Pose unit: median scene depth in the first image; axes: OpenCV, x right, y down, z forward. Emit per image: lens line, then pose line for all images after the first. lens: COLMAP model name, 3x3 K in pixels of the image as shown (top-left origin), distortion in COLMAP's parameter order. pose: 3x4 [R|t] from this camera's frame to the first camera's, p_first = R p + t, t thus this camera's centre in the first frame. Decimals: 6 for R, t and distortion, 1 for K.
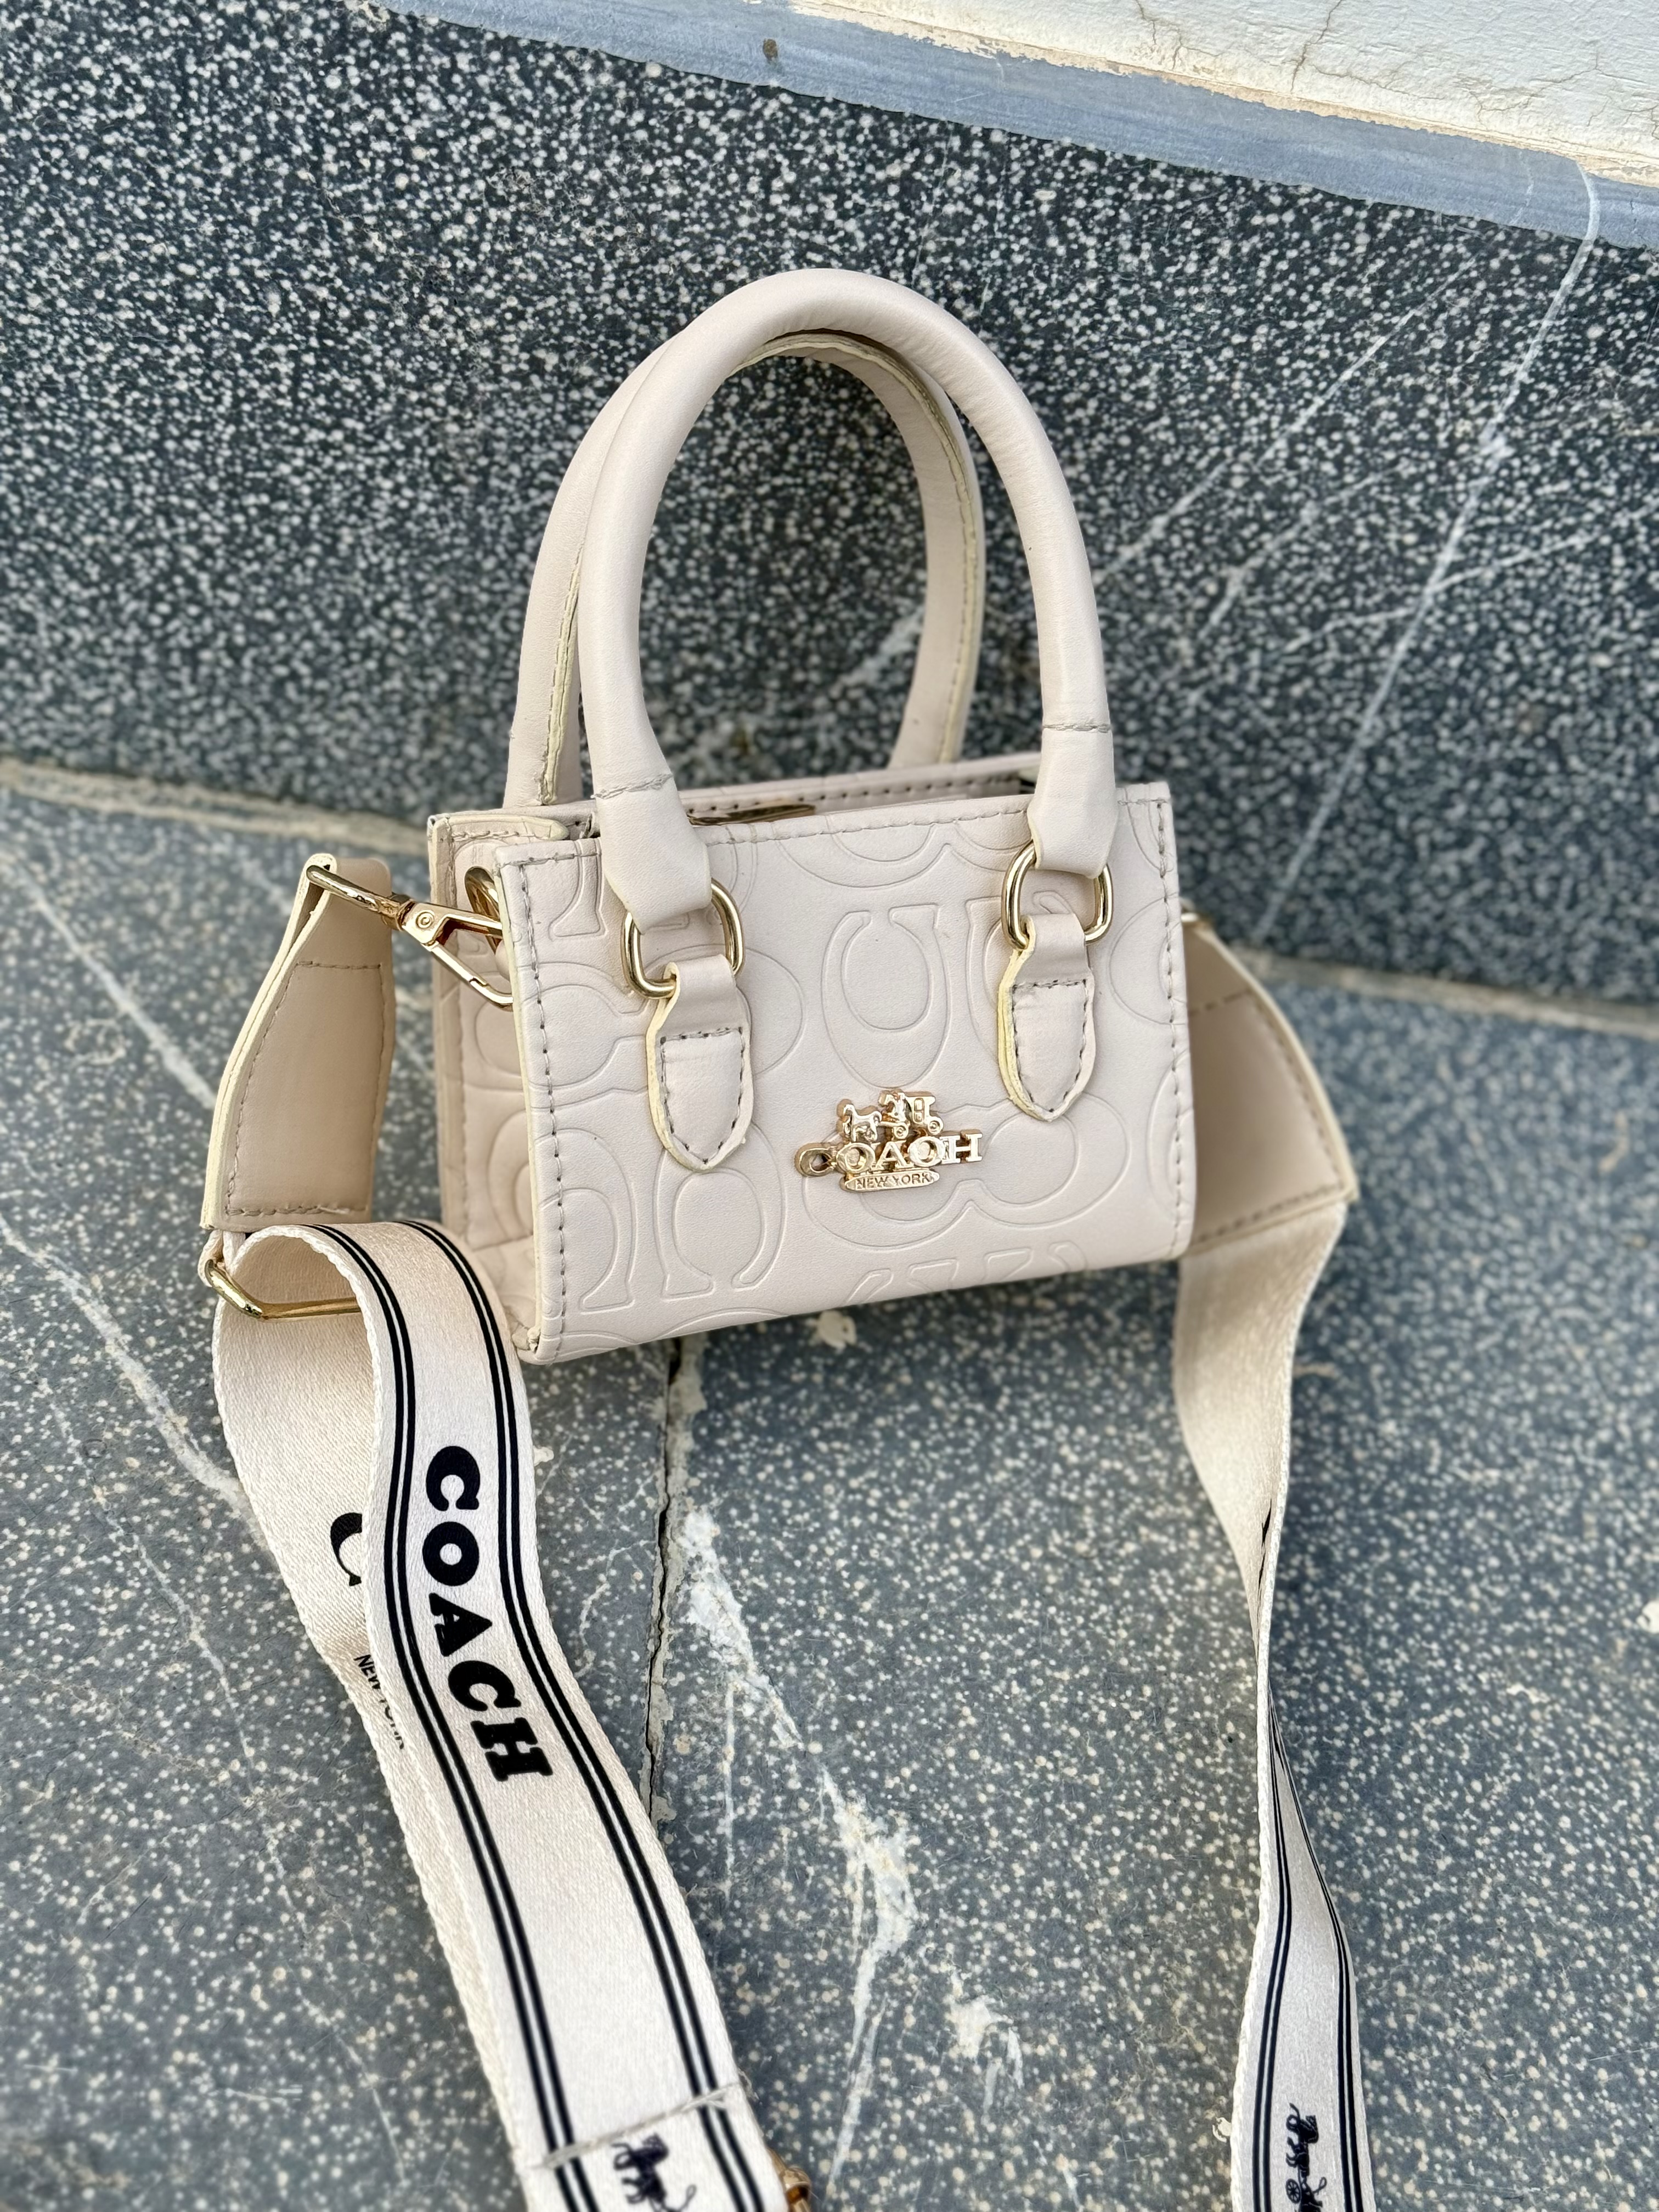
lens RADIAL K [[3081.3, 0, 829.5], [0, 3081.3, 1106.0], [0, 0, 1]] dist [0.255950, -0.873277]
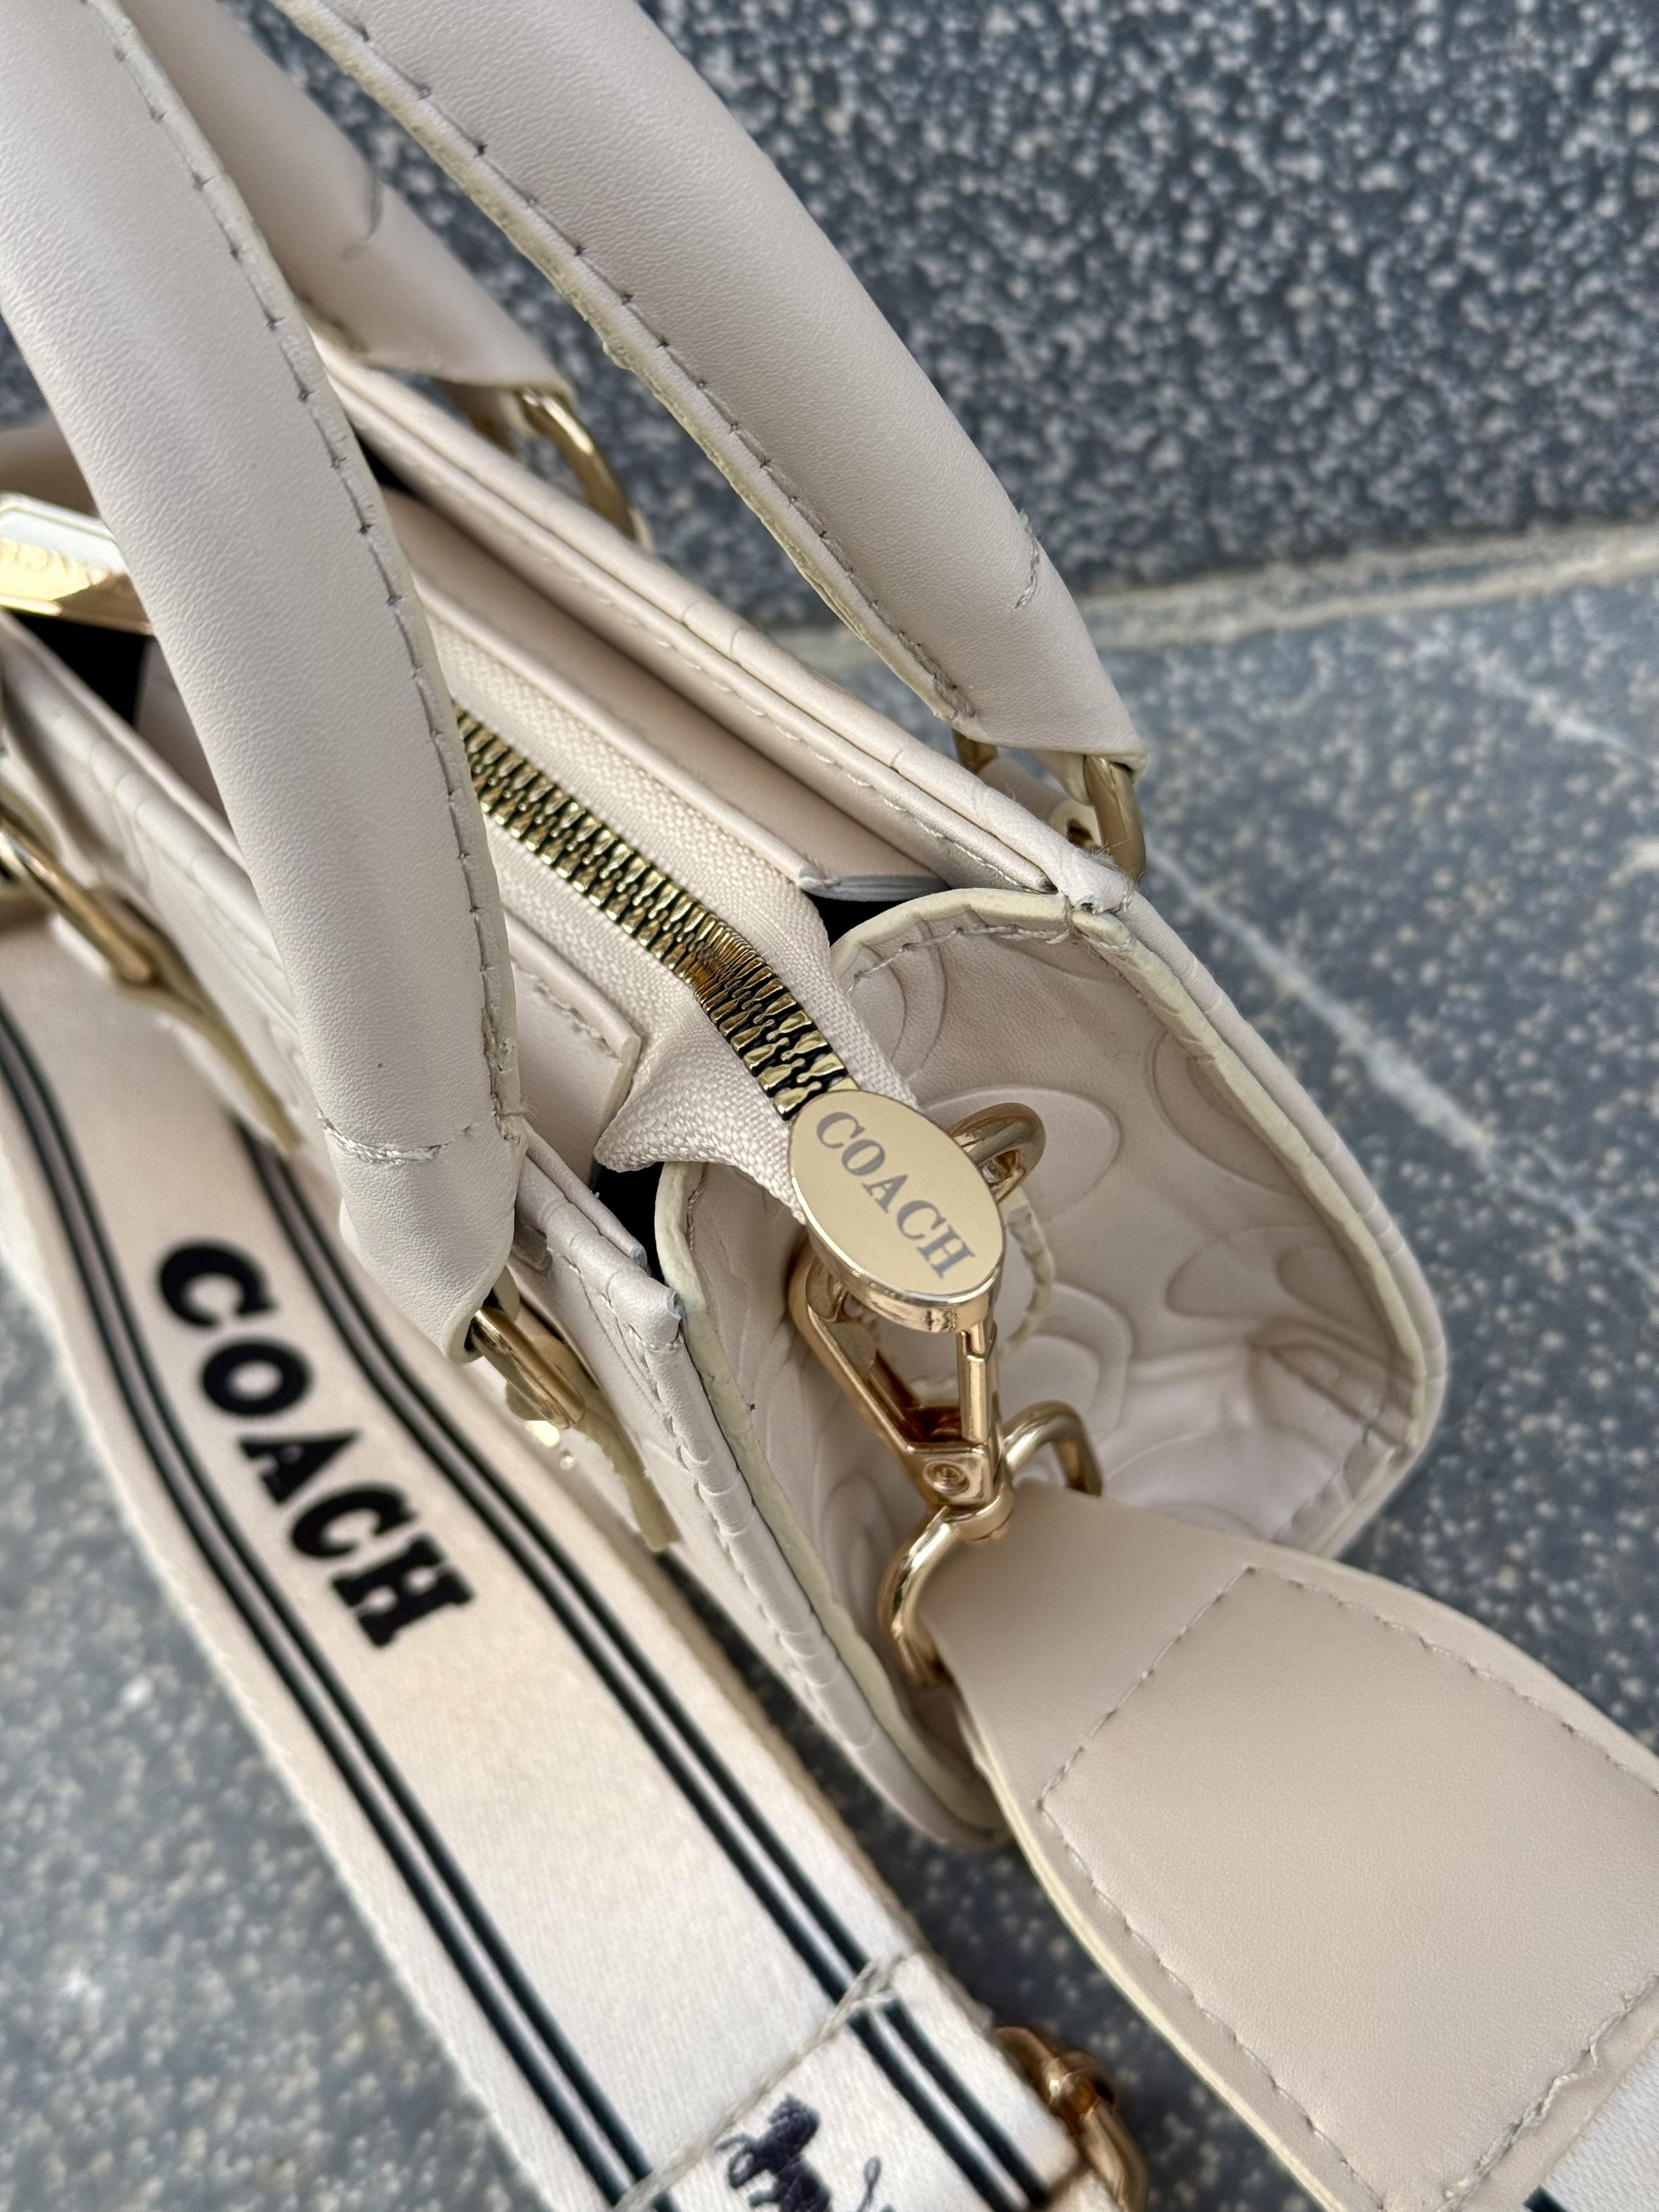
lens RADIAL K [[3081.3, 0, 829.5], [0, 3081.3, 1106.0], [0, 0, 1]] dist [0.255950, -0.873277]
pose [[0.843567, -0.187477, -0.503236, -0.026712], [0.212102, 0.977210, -0.008509, -0.023380], [0.493363, -0.099559, 0.864107, 0.492600]]
